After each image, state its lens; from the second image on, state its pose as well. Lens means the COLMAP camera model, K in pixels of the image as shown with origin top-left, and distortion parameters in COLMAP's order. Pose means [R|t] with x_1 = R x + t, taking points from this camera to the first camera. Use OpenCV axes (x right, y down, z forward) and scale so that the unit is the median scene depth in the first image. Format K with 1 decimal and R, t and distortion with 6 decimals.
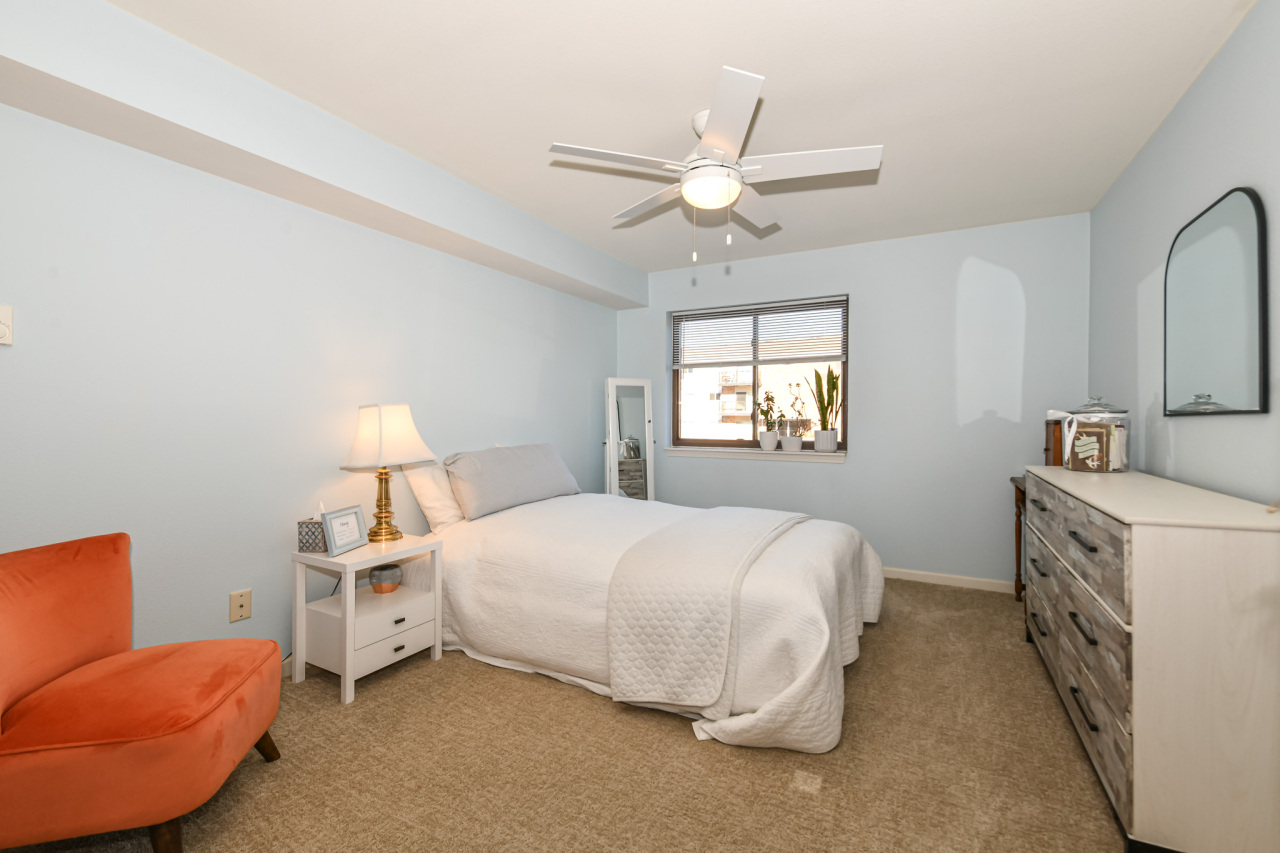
lens RADIAL K [[501.1, 0, 639.8], [0, 501.1, 421.1], [0, 0, 1]] dist [-0.000253, -0.000020]
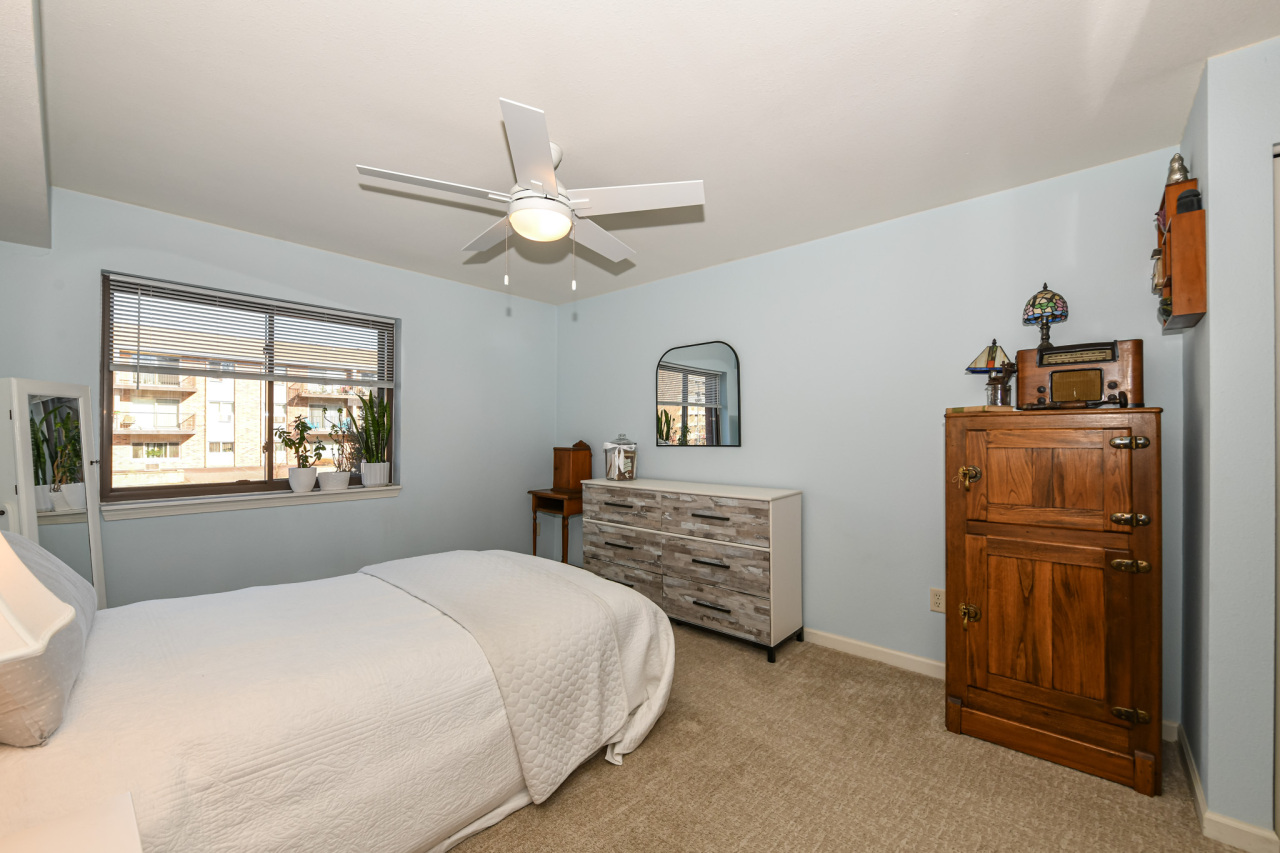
lens RADIAL K [[536.3, 0, 617.3], [0, 536.3, 428.4], [0, 0, 1]] dist [-0.003019, -0.000302]
pose [[0.260326, 0.011625, 0.965451, -0.782349], [0.011175, 0.999824, -0.015052, -0.042194], [-0.965456, 0.014708, 0.260150, 0.563446]]
